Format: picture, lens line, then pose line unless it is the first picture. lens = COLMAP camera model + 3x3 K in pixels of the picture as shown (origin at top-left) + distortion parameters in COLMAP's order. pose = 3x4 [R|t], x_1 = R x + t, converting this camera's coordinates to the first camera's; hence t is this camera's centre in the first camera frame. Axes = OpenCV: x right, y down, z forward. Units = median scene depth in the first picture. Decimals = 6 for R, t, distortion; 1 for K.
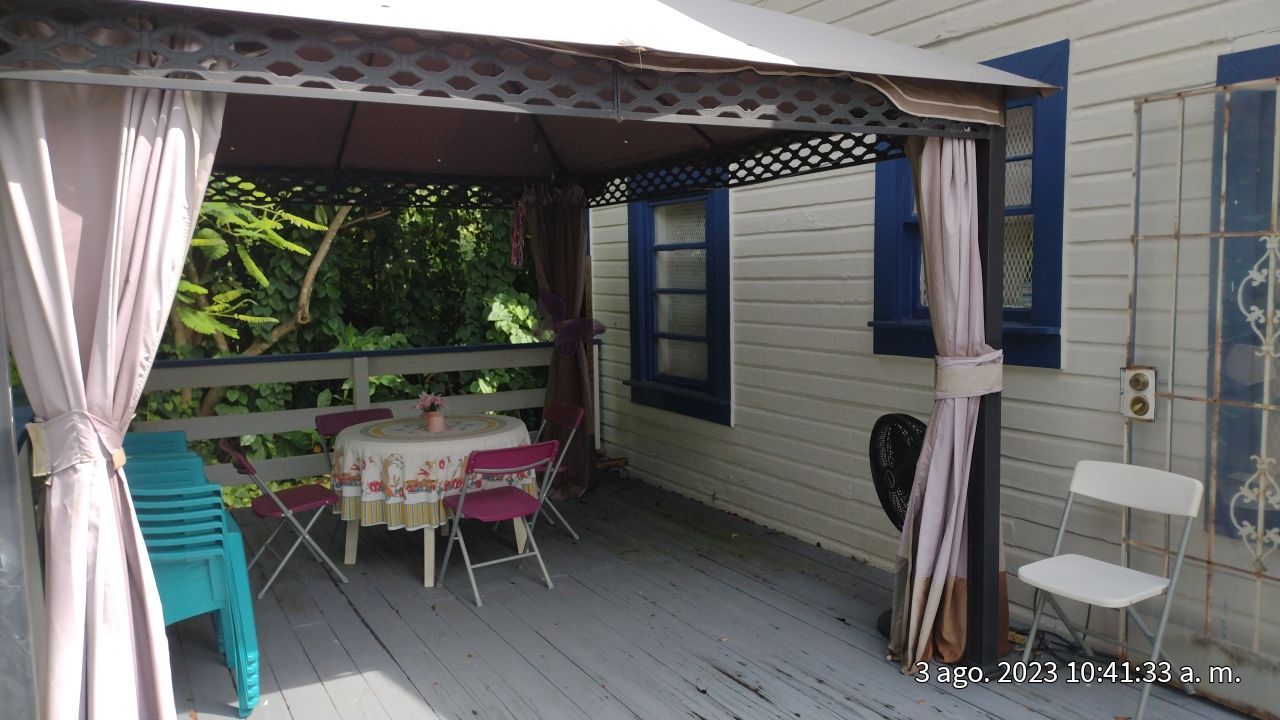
lens RADIAL K [[945.4, 0, 638.8], [0, 945.4, 376.2], [0, 0, 1]] dist [0.003521, -0.000394]
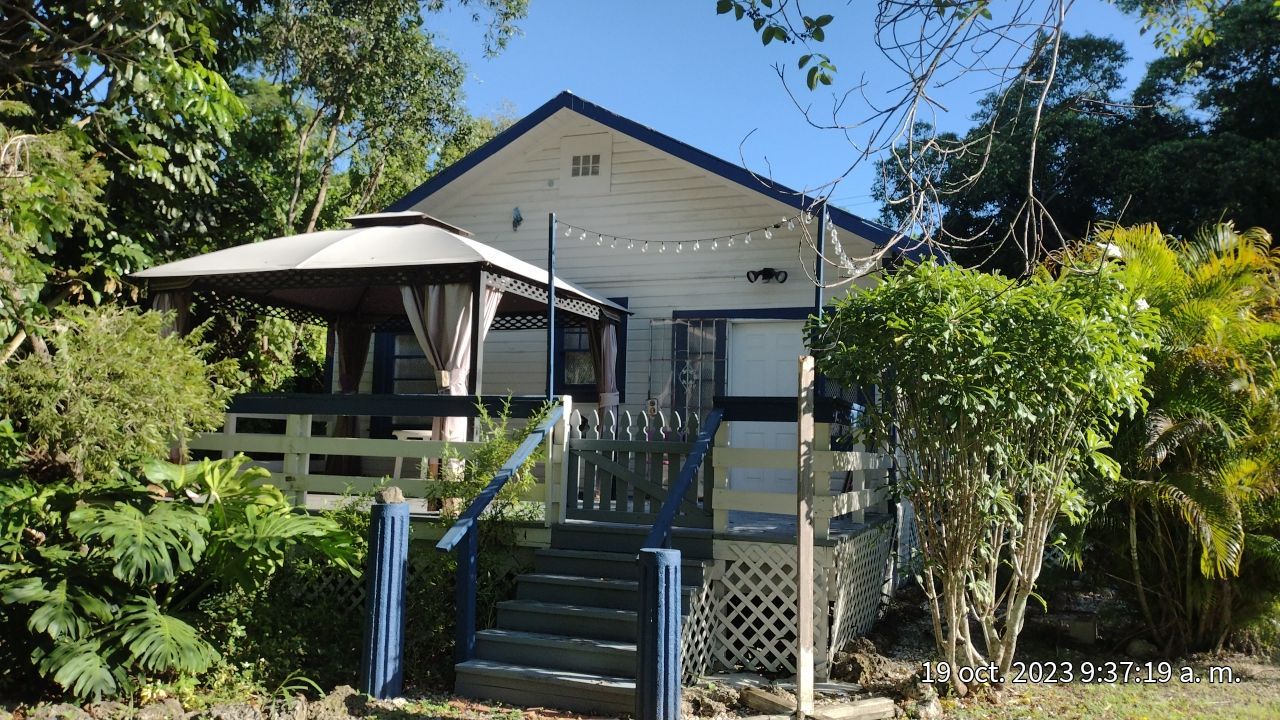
lens RADIAL K [[945.4, 0, 638.8], [0, 945.4, 376.2], [0, 0, 1]] dist [0.003521, -0.000394]
pose [[0.760674, 0.094328, 0.642244, -1.655653], [0.026991, 0.983934, -0.176480, 0.501548], [-0.648572, 0.151578, 0.745907, -1.457004]]
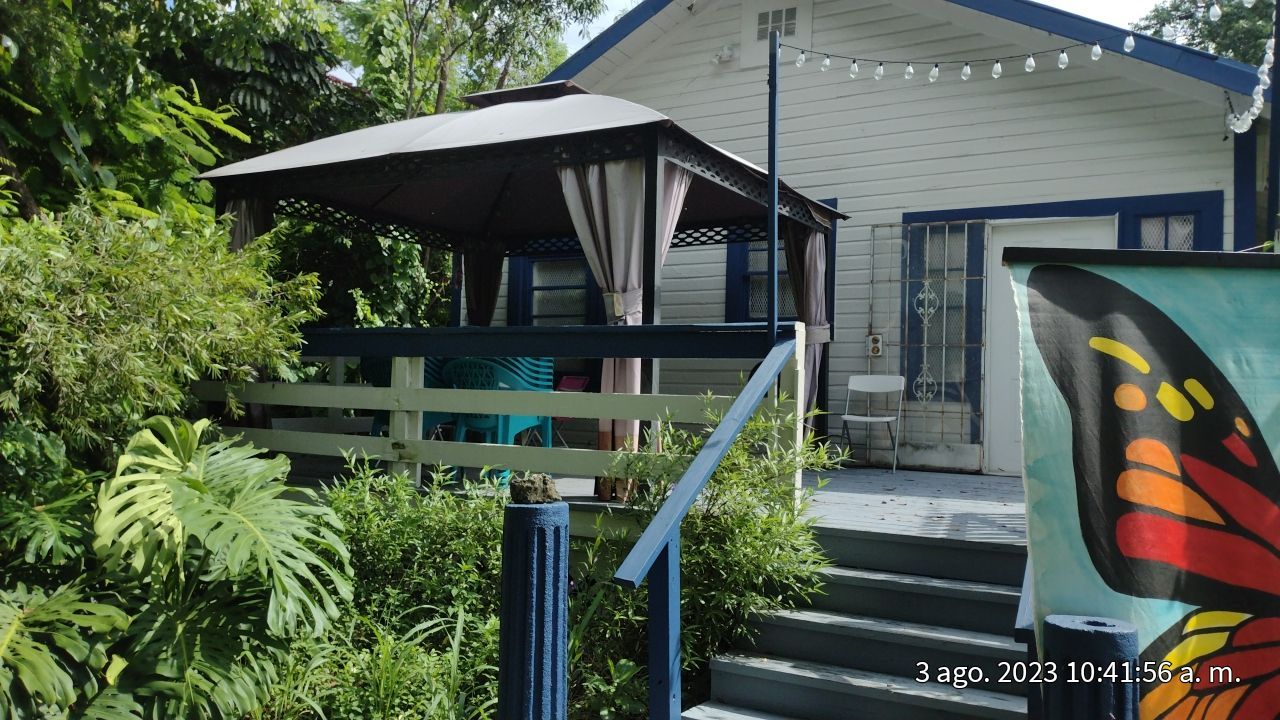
lens RADIAL K [[980.8, 0, 585.2], [0, 980.8, 389.4], [0, 0, 1]] dist [0.007298, 0.005296]
pose [[0.872791, 0.048392, 0.485689, -1.353964], [0.008225, 0.993474, -0.113766, 0.417775], [-0.488025, 0.103289, 0.866697, -0.811765]]
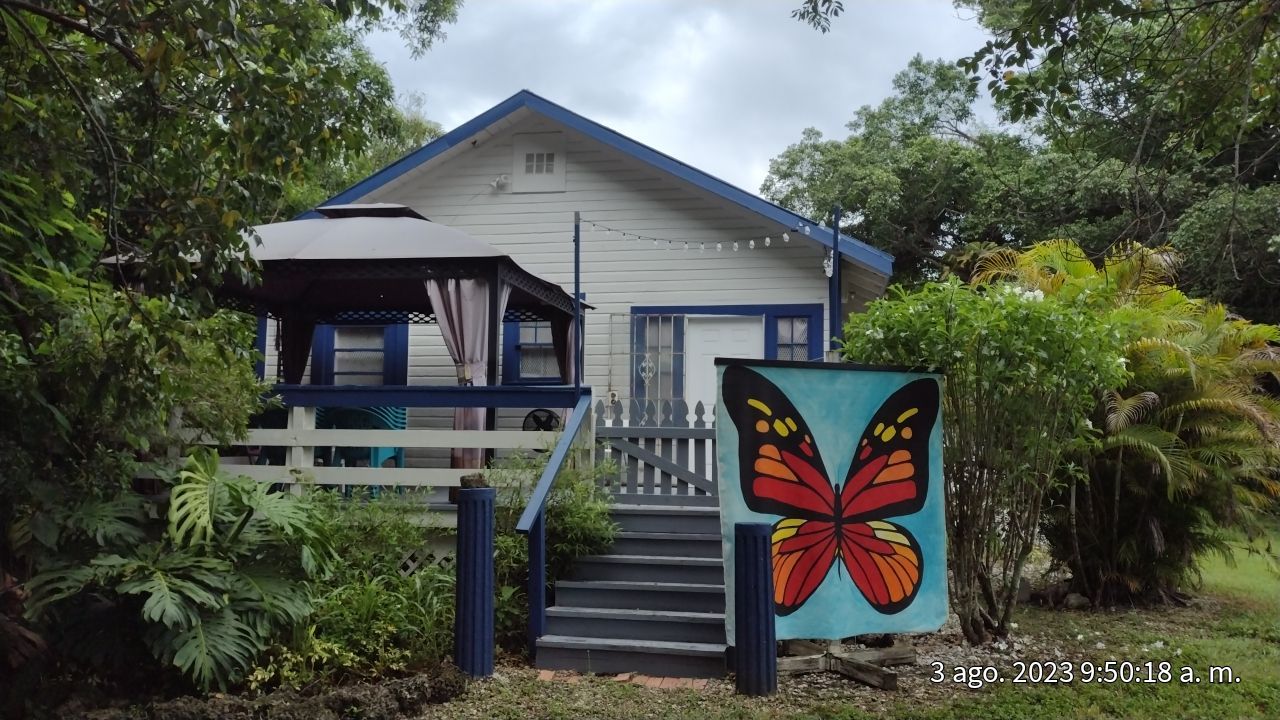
lens RADIAL K [[945.4, 0, 638.8], [0, 945.4, 376.2], [0, 0, 1]] dist [0.003521, -0.000394]
pose [[0.649589, 0.089832, 0.754960, -2.025858], [0.056611, 0.984524, -0.165857, 0.518910], [-0.758175, 0.150478, 0.634450, -1.262891]]
